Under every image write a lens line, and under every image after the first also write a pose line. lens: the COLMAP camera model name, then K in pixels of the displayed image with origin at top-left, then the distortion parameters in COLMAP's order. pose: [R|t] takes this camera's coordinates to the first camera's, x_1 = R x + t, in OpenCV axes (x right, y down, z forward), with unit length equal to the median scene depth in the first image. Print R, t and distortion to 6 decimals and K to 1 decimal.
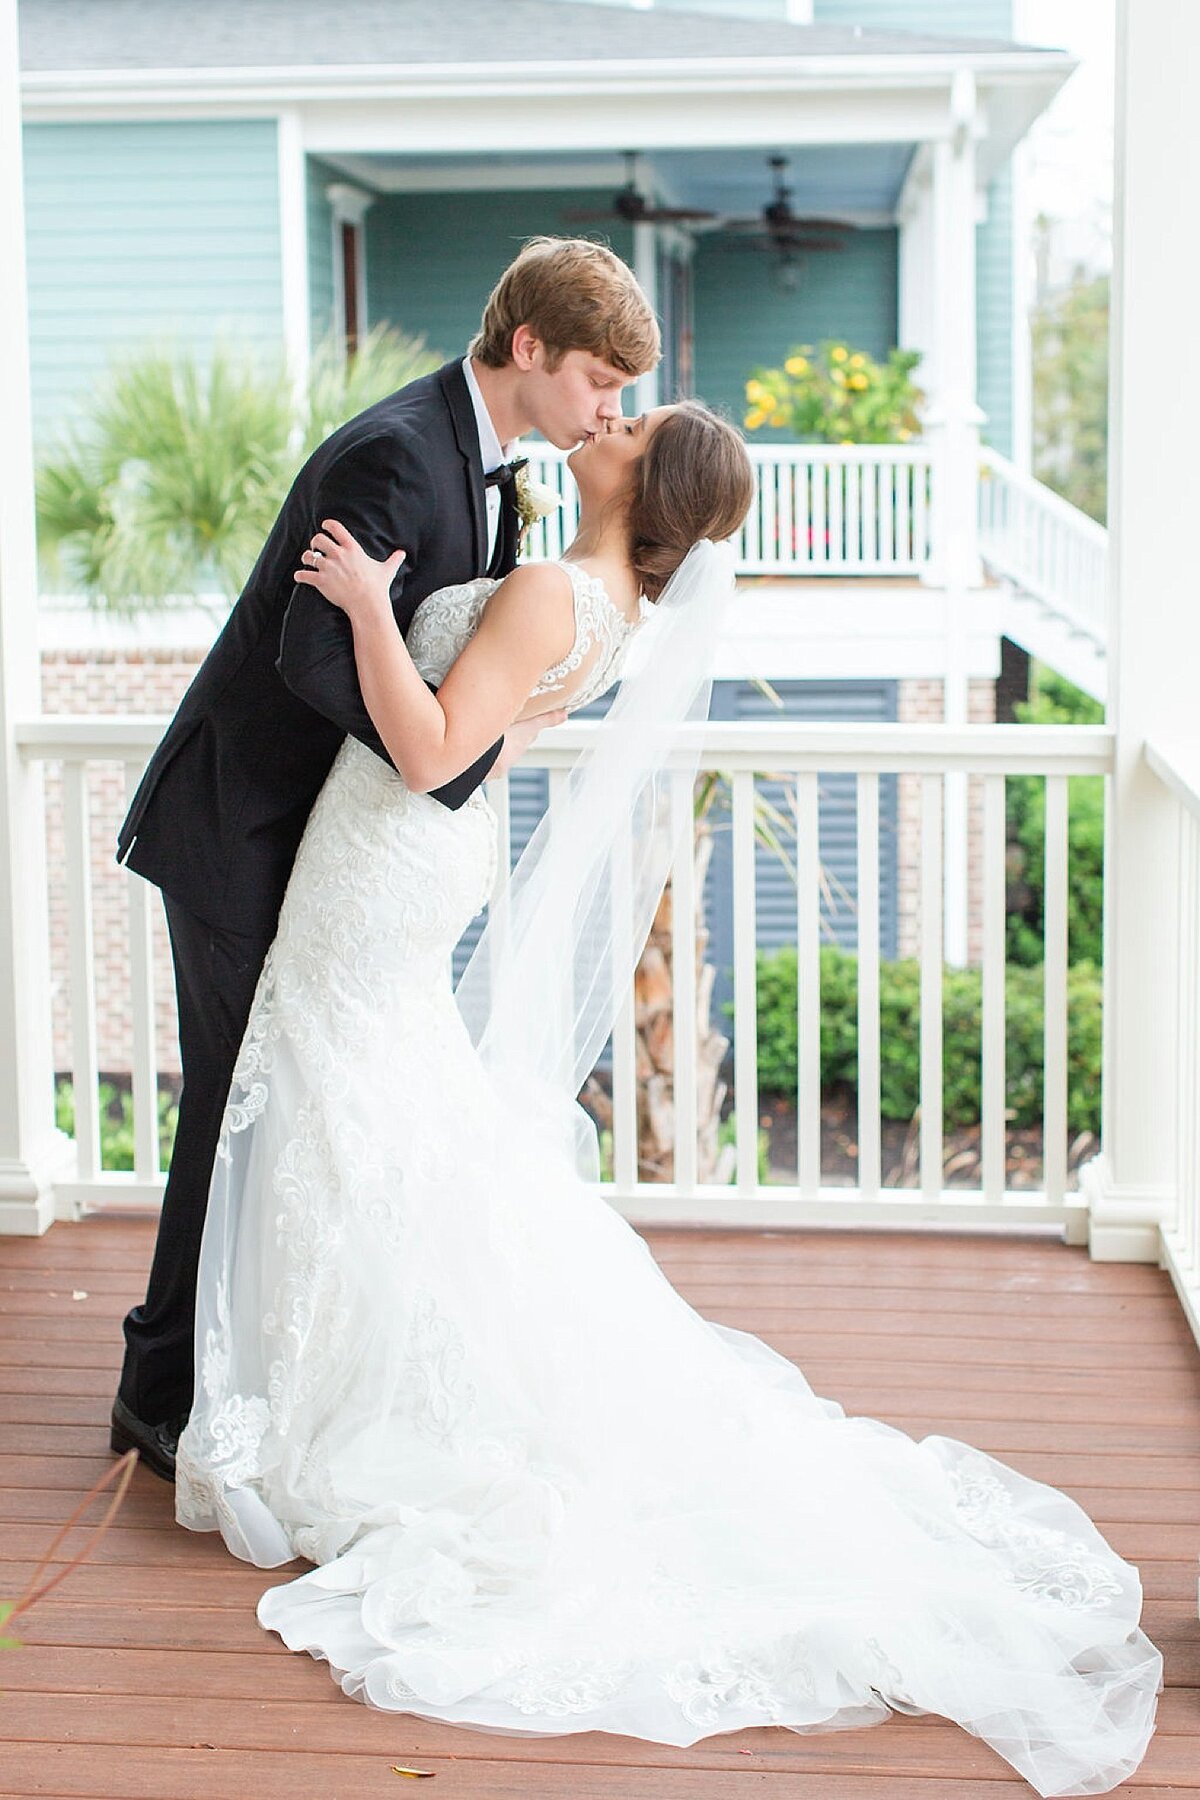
lens RADIAL K [[2931.5, 0, 604.8], [0, 2931.5, 749.3], [0, 0, 1]] dist [0.021836, 0.013745]
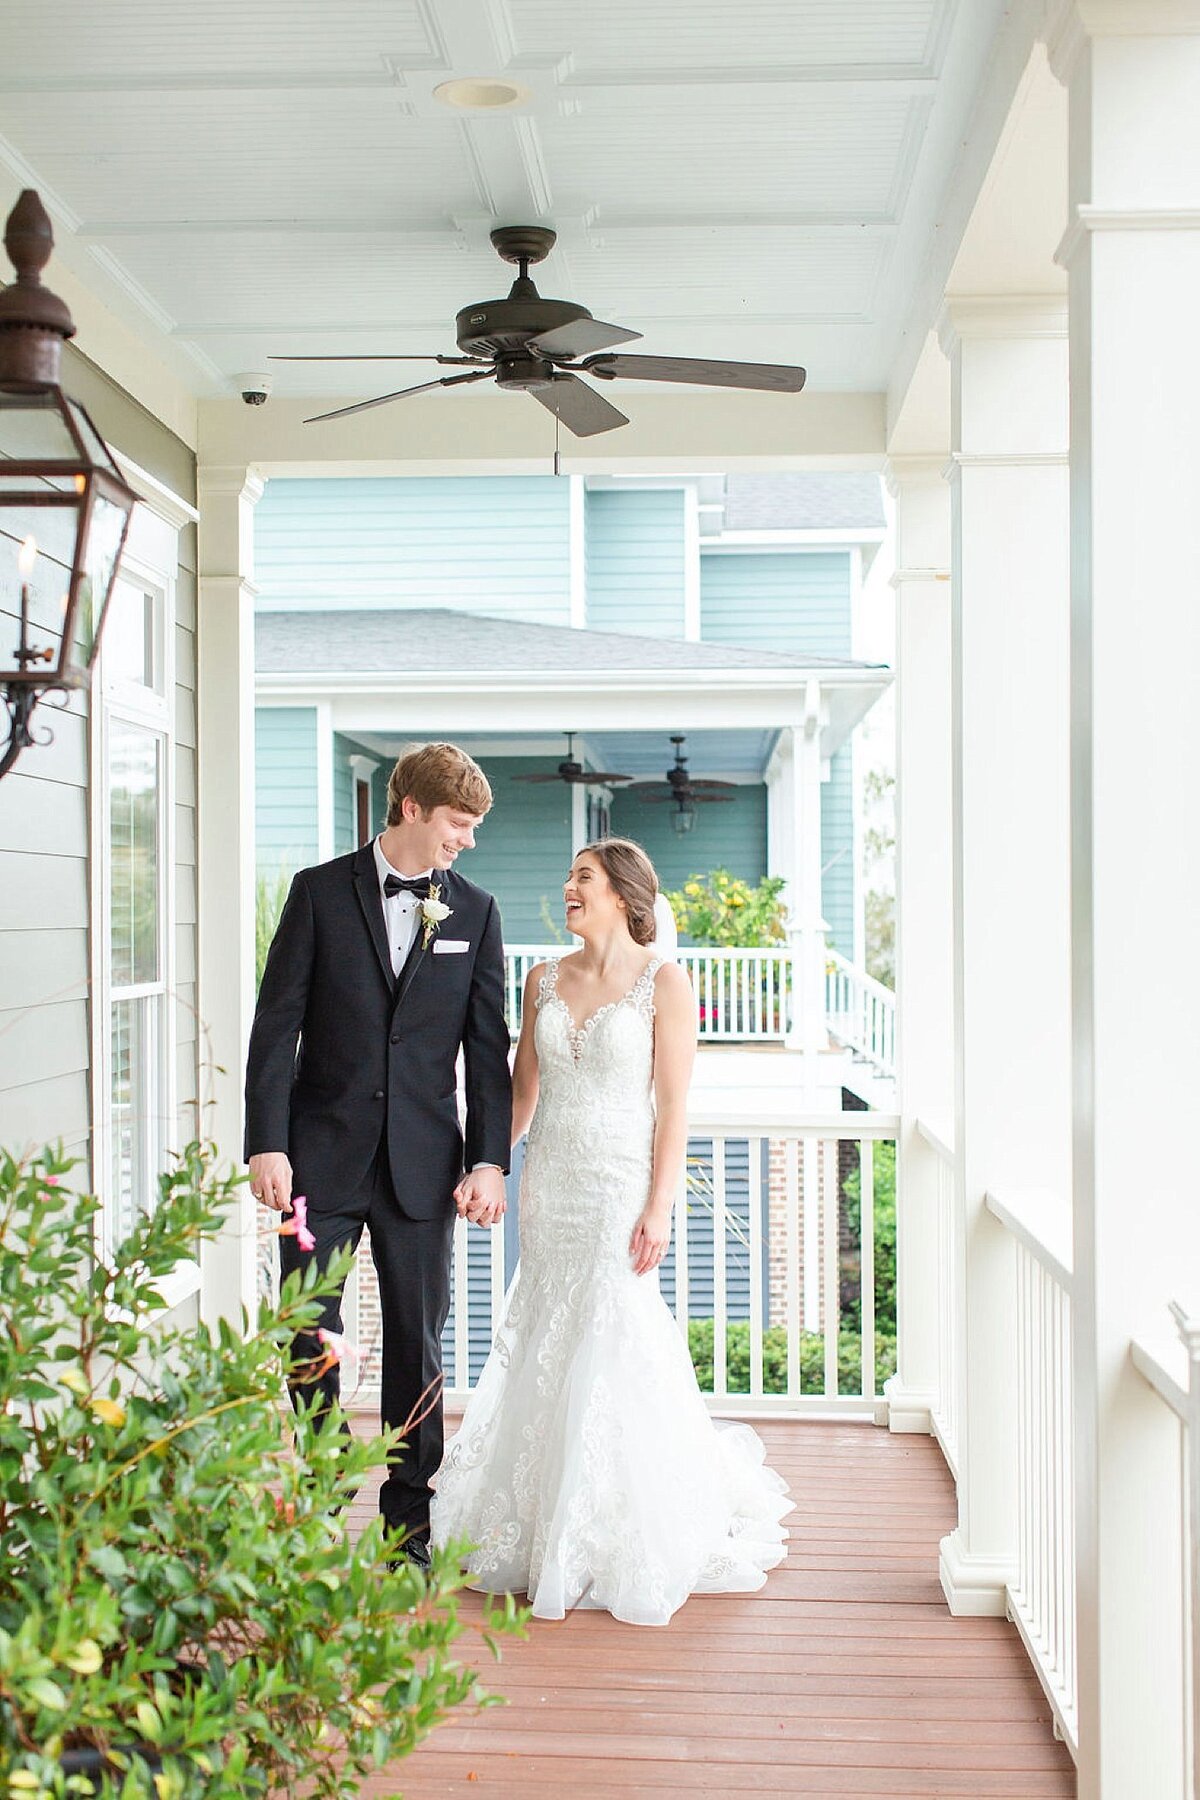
lens RADIAL K [[2517.6, 0, 600.0], [0, 2517.6, 900.0], [0, 0, 1]] dist [0.007770, 0.040013]
pose [[0.999377, 0.007827, 0.034416, -0.017974], [-0.003576, 0.992536, -0.121902, 0.017494], [-0.035113, 0.121703, 0.991945, -0.160659]]
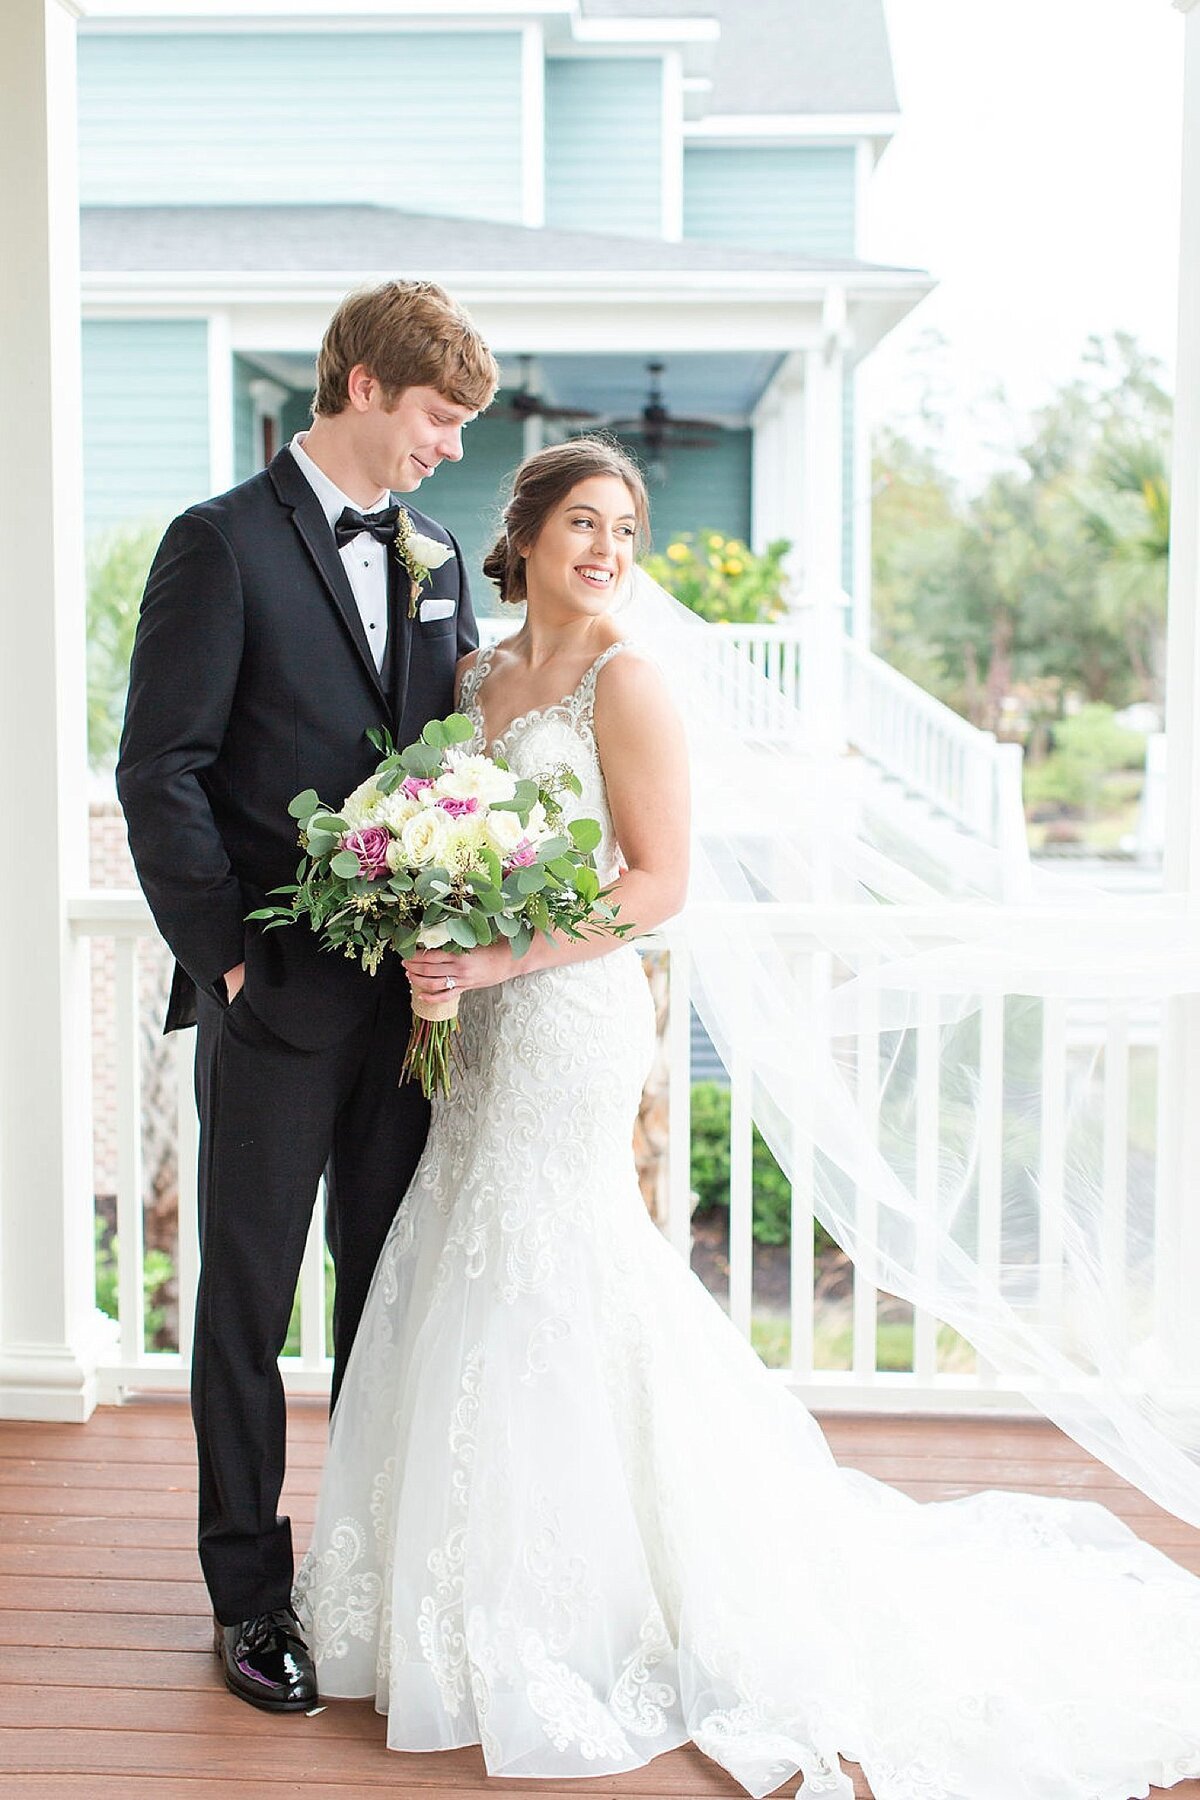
lens RADIAL K [[2551.6, 0, 541.3], [0, 2551.6, 819.6], [0, 0, 1]] dist [0.023252, 0.002320]
pose [[0.998864, 0.009302, 0.046727, -0.029995], [-0.008119, 0.999643, -0.025451, -0.005566], [-0.046947, 0.025043, 0.998583, 0.049379]]
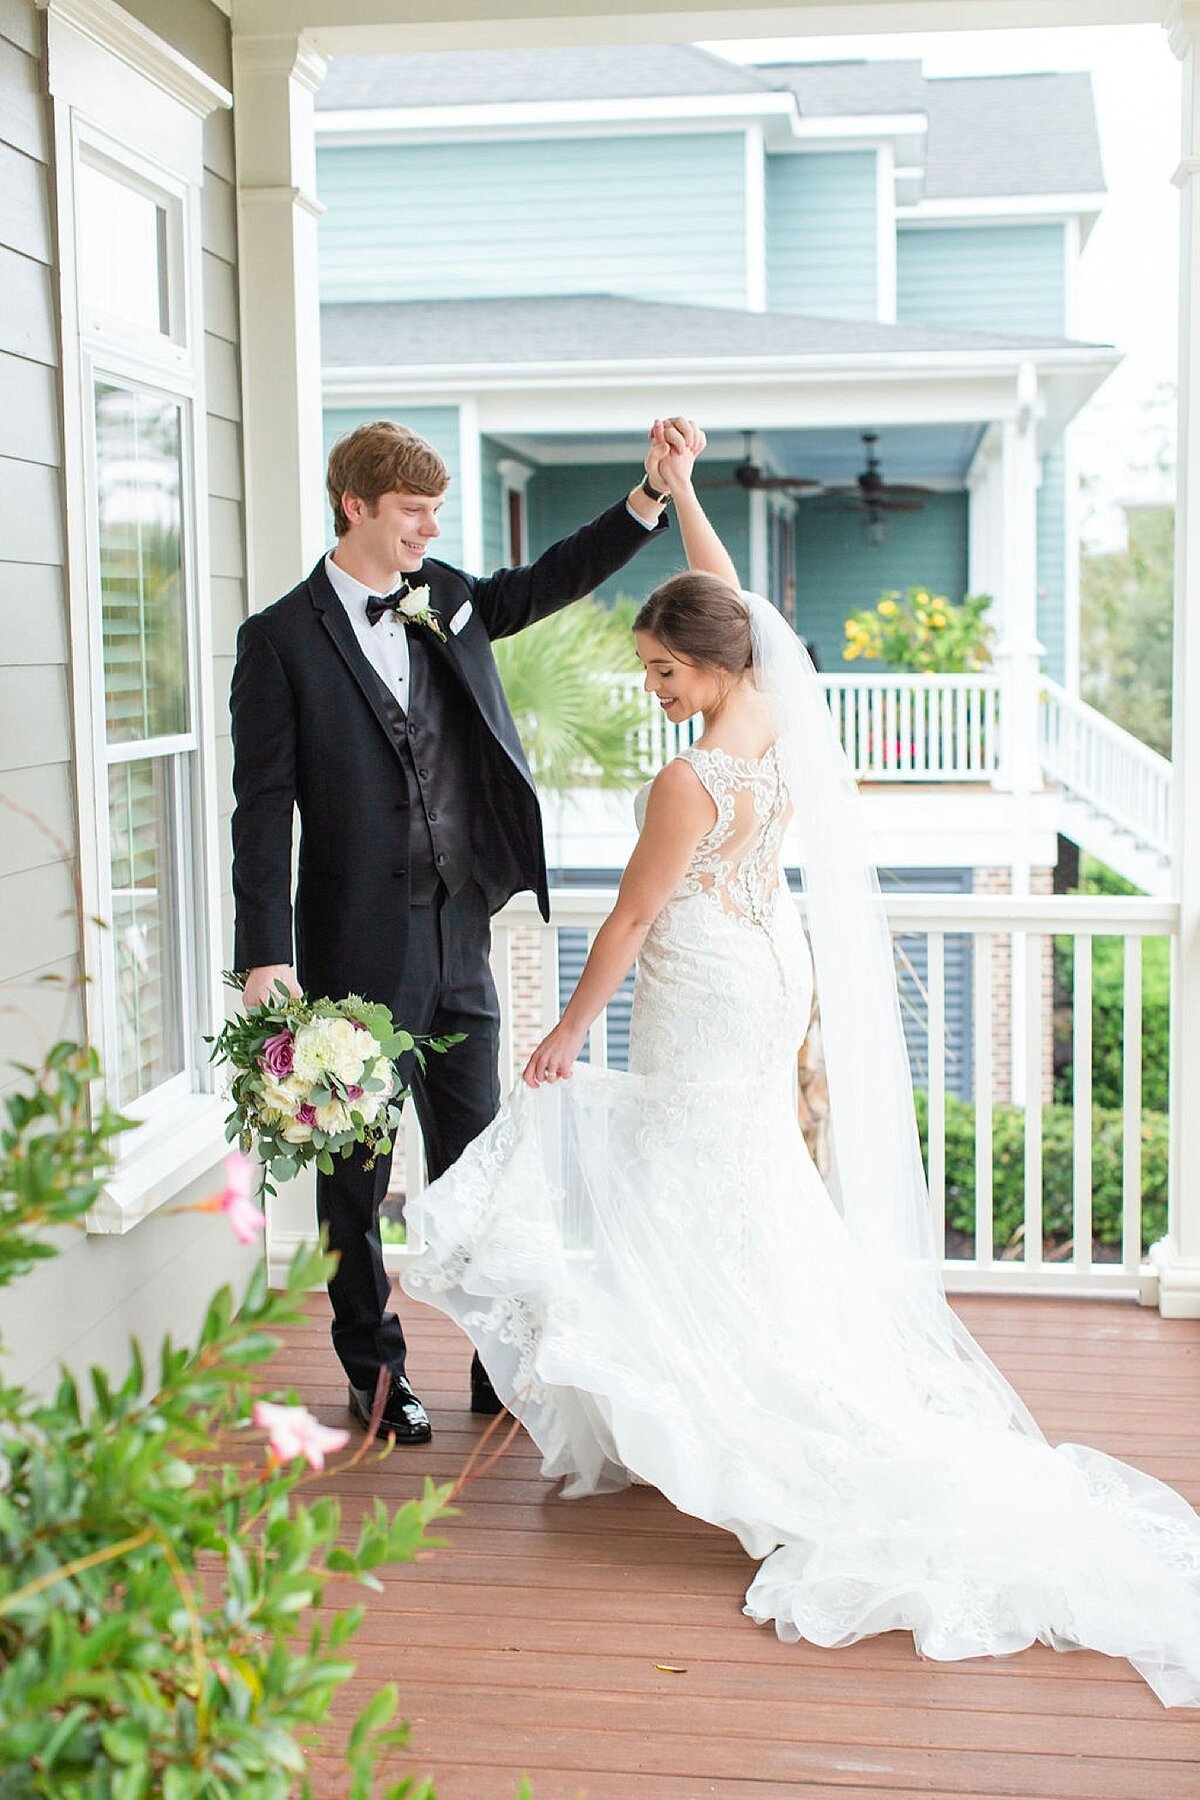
lens RADIAL K [[2517.6, 0, 600.0], [0, 2517.6, 900.0], [0, 0, 1]] dist [0.007770, 0.040013]
pose [[0.999261, 0.001337, -0.038406, -0.012615], [-0.001840, 0.999913, -0.013068, 0.002962], [0.038385, 0.013129, 0.999177, -0.036044]]
